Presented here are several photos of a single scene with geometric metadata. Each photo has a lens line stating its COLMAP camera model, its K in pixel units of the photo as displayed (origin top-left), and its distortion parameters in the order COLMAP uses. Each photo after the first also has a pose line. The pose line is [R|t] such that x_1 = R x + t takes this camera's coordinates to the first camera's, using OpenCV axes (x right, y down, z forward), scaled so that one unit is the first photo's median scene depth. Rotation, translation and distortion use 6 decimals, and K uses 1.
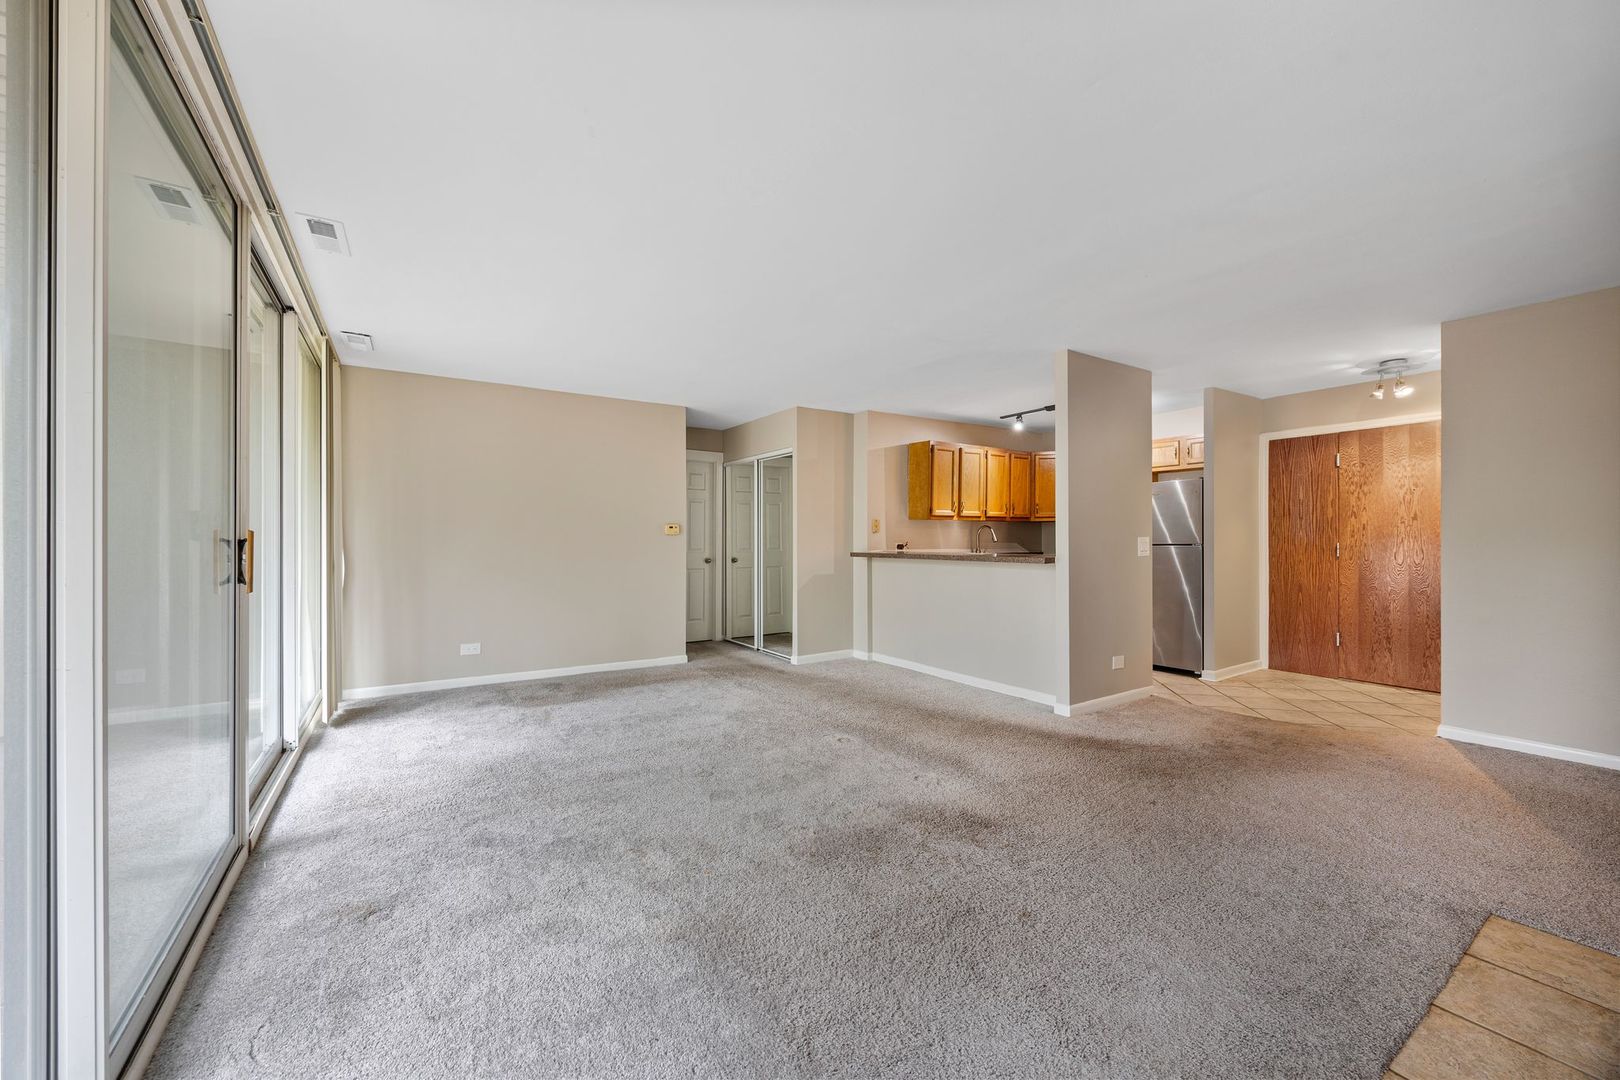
lens RADIAL K [[640.4, 0, 804.9], [0, 640.4, 545.5], [0, 0, 1]] dist [0.001936, -0.000574]
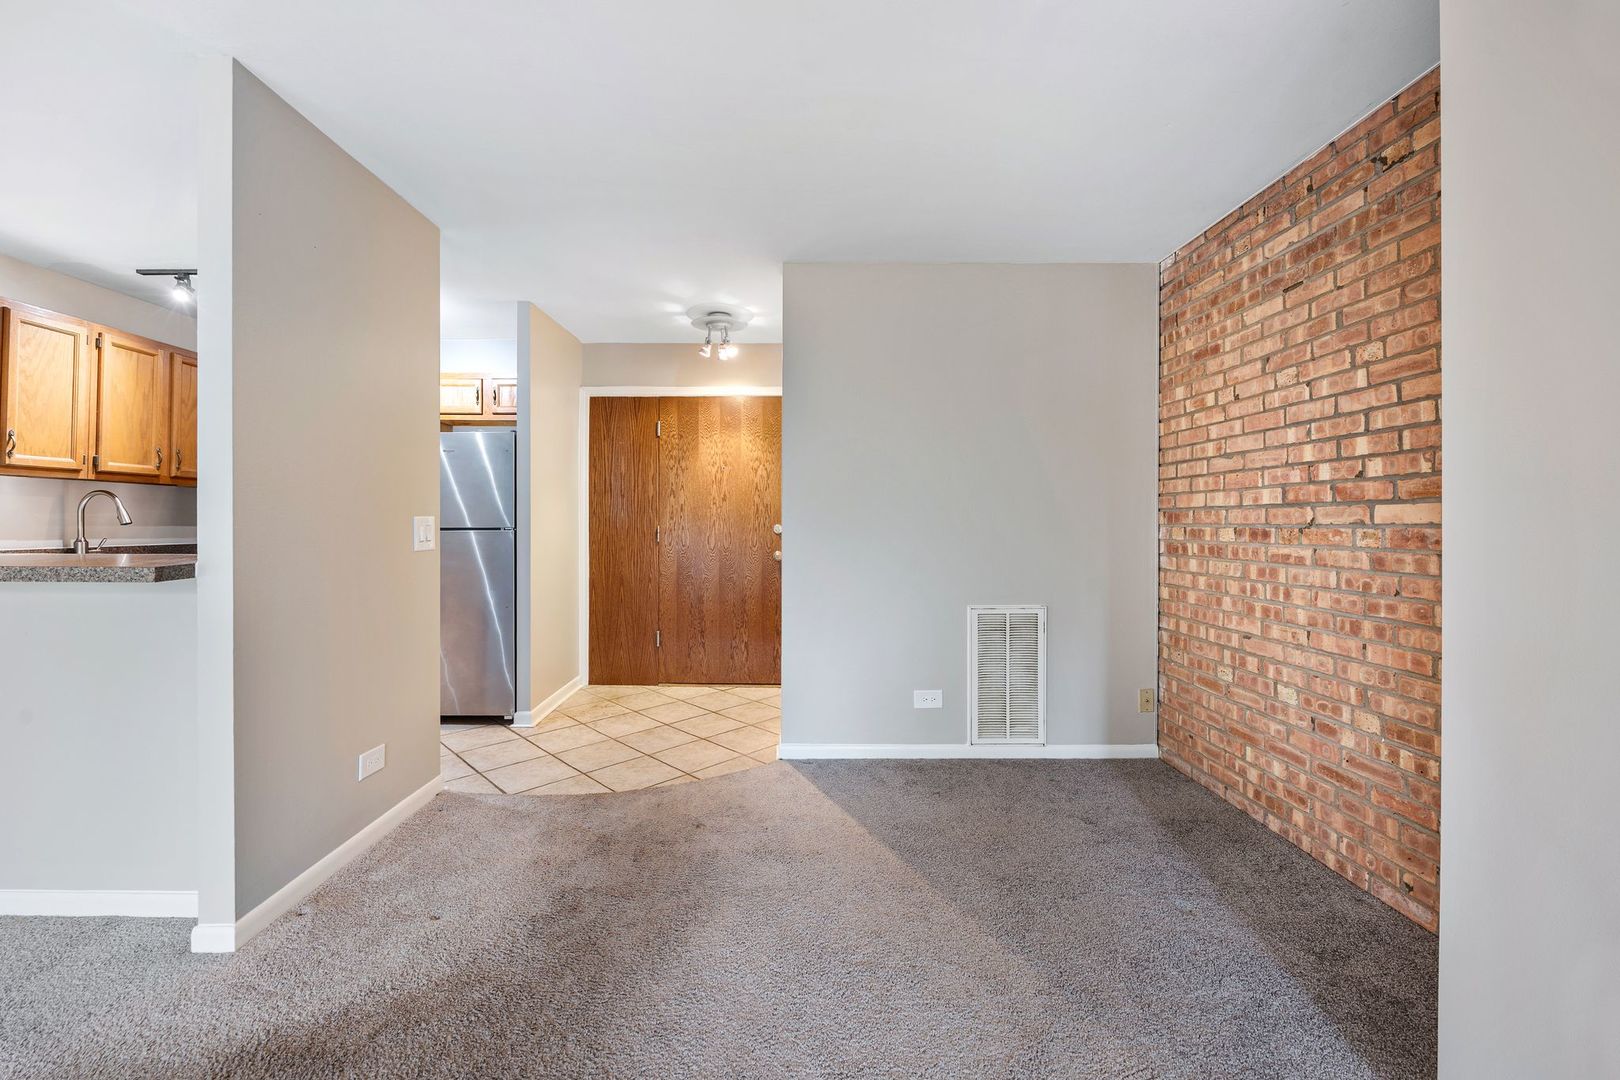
lens RADIAL K [[640.4, 0, 781.2], [0, 640.4, 519.4], [0, 0, 1]] dist [0.001936, -0.000574]
pose [[0.562070, 0.007129, 0.827059, 0.210090], [0.002714, 0.999942, -0.010464, -0.003353], [-0.827085, 0.008126, 0.562018, 0.372034]]
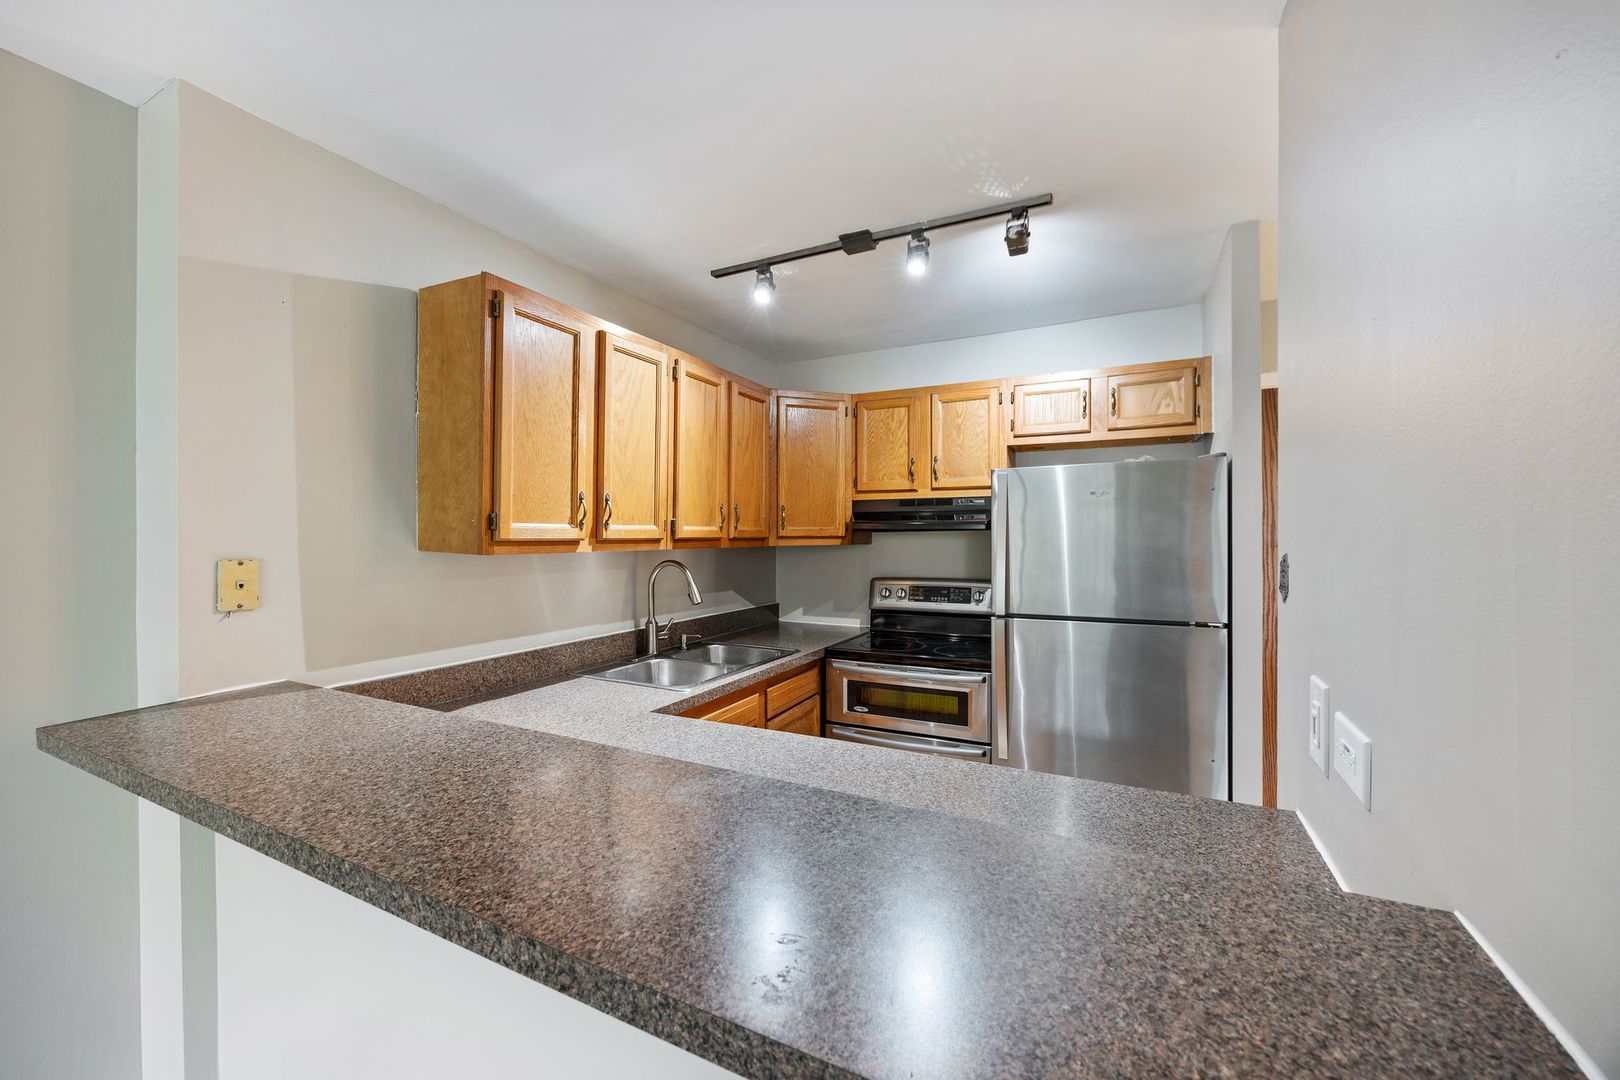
lens RADIAL K [[640.4, 0, 816.6], [0, 640.4, 543.5], [0, 0, 1]] dist [0.001936, -0.000574]
pose [[0.861846, -0.004345, 0.507151, 0.199667], [0.003871, 0.999991, 0.001988, -0.051651], [-0.507155, 0.000250, 0.861855, 0.768905]]
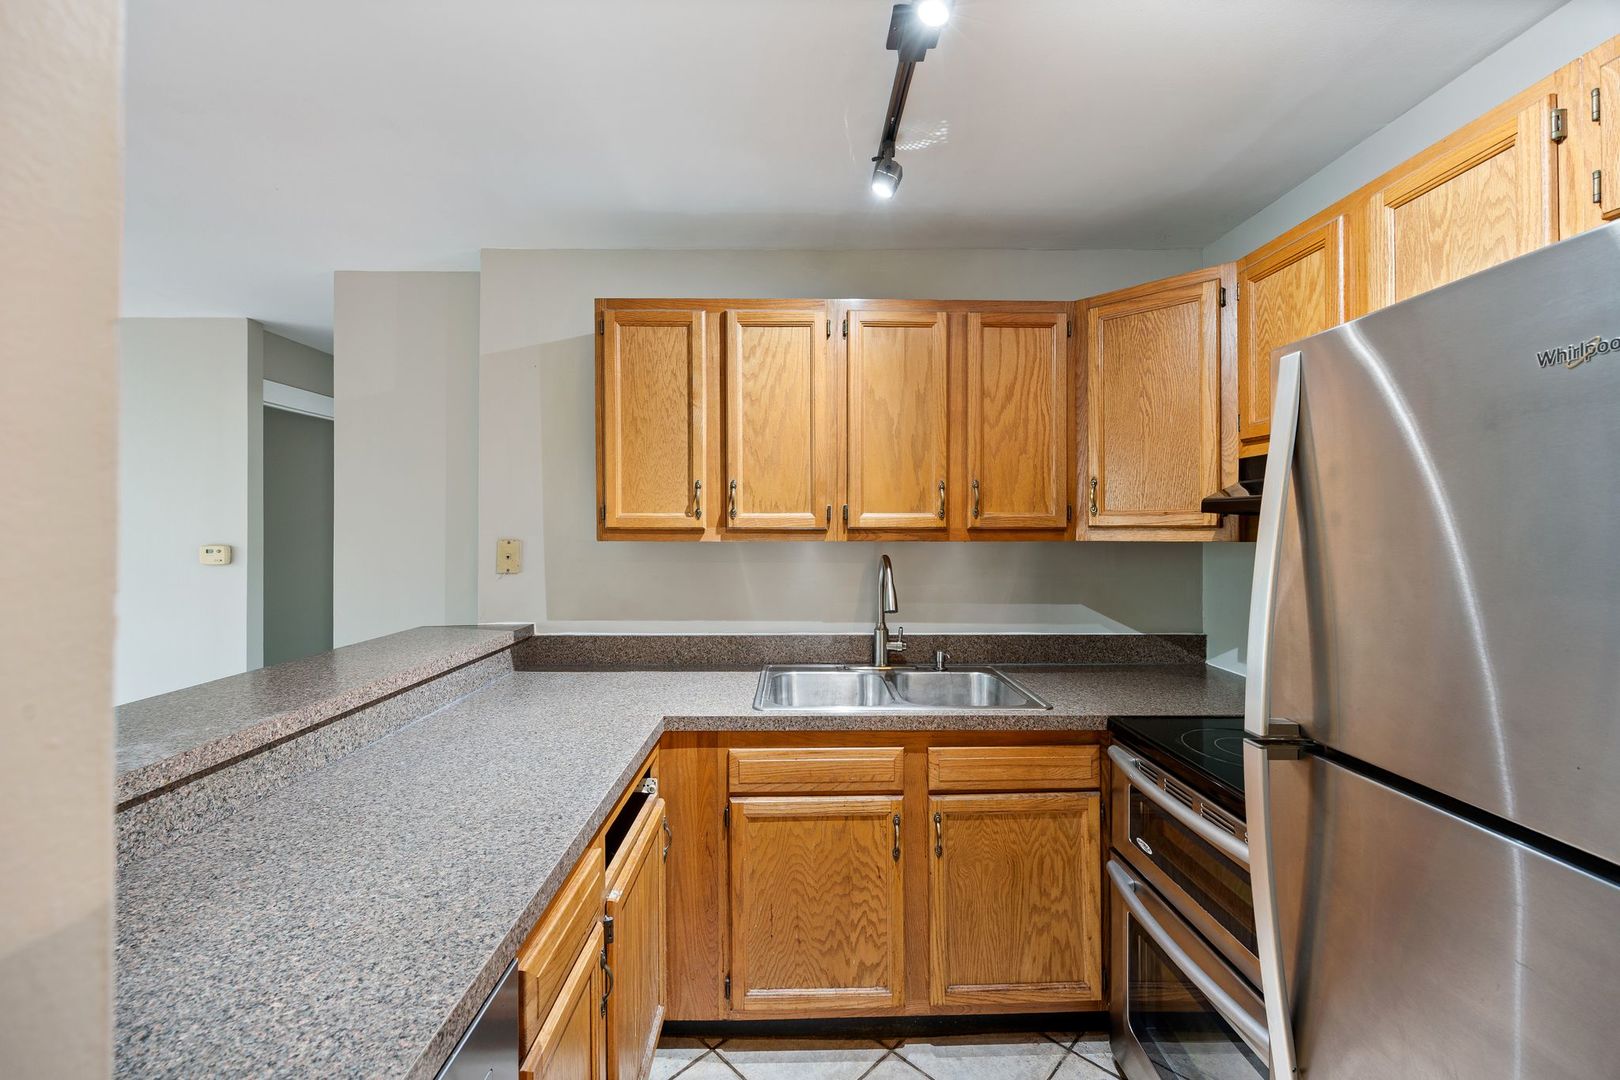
lens RADIAL K [[640.4, 0, 810.7], [0, 640.4, 530.0], [0, 0, 1]] dist [0.001936, -0.000574]
pose [[0.844932, 0.005394, -0.534847, 0.519958], [-0.009331, 0.999946, -0.004656, -0.051780], [0.534793, 0.008925, 0.844936, 0.881913]]
